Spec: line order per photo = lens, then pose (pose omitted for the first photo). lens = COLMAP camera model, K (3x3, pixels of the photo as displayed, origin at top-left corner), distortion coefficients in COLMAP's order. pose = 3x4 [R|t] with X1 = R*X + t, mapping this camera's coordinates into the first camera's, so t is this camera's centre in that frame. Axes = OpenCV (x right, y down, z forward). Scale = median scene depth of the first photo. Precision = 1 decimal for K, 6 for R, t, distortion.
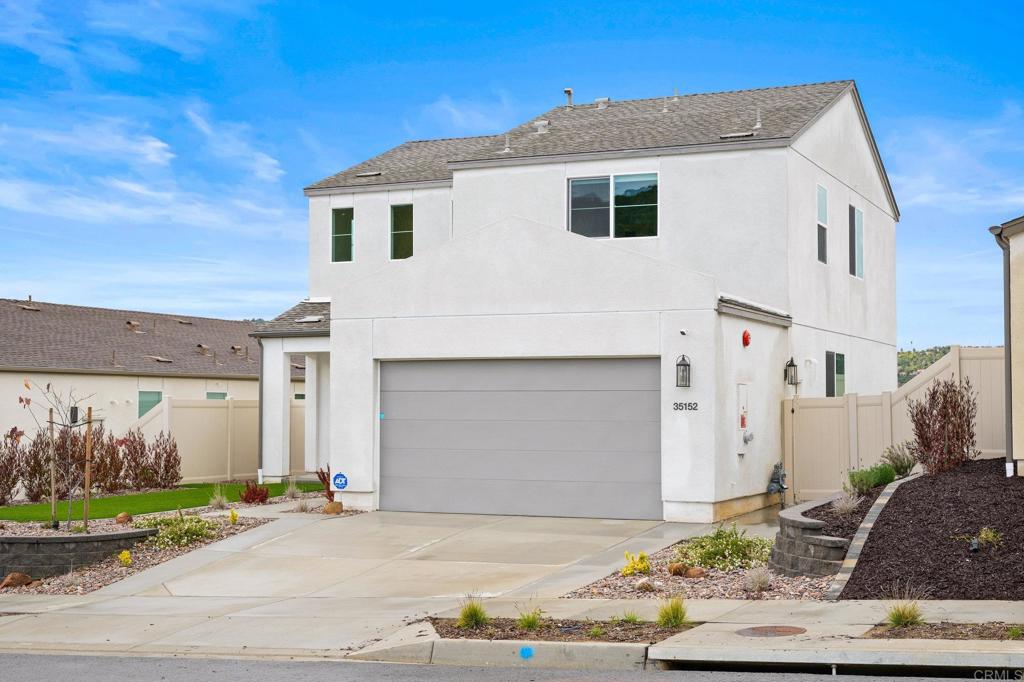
lens RADIAL K [[1480.6, 0, 480.6], [0, 1480.6, 343.7], [0, 0, 1]] dist [0.035593, 0.054786]
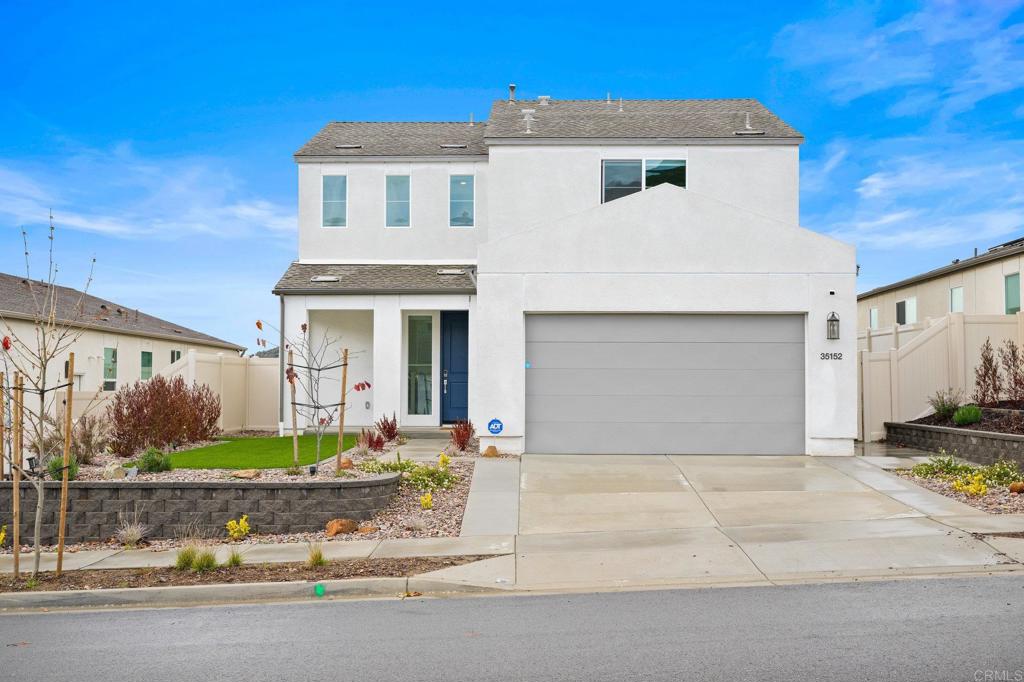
lens RADIAL K [[1225.7, 0, 512.0], [0, 1225.7, 341.0], [0, 0, 1]] dist [-0.002628, 0.013934]
pose [[0.921646, 0.016220, 0.387692, -0.418675], [-0.018378, 0.999829, 0.001859, 0.029844], [-0.387595, -0.008838, 0.921787, 0.190994]]
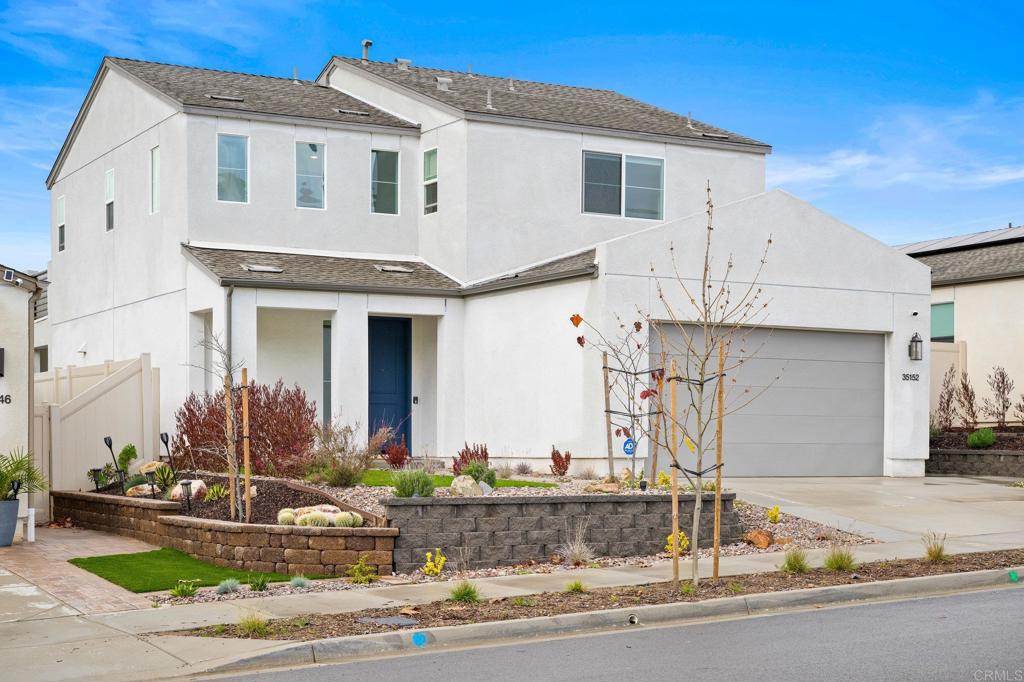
lens RADIAL K [[1605.9, 0, 513.2], [0, 1605.9, 487.9], [0, 0, 1]] dist [-0.013398, 0.138993]
pose [[0.607661, -0.017630, 0.794000, -0.947329], [-0.039152, 0.997873, 0.052121, 0.067967], [-0.793231, -0.062759, 0.605679, 0.431722]]
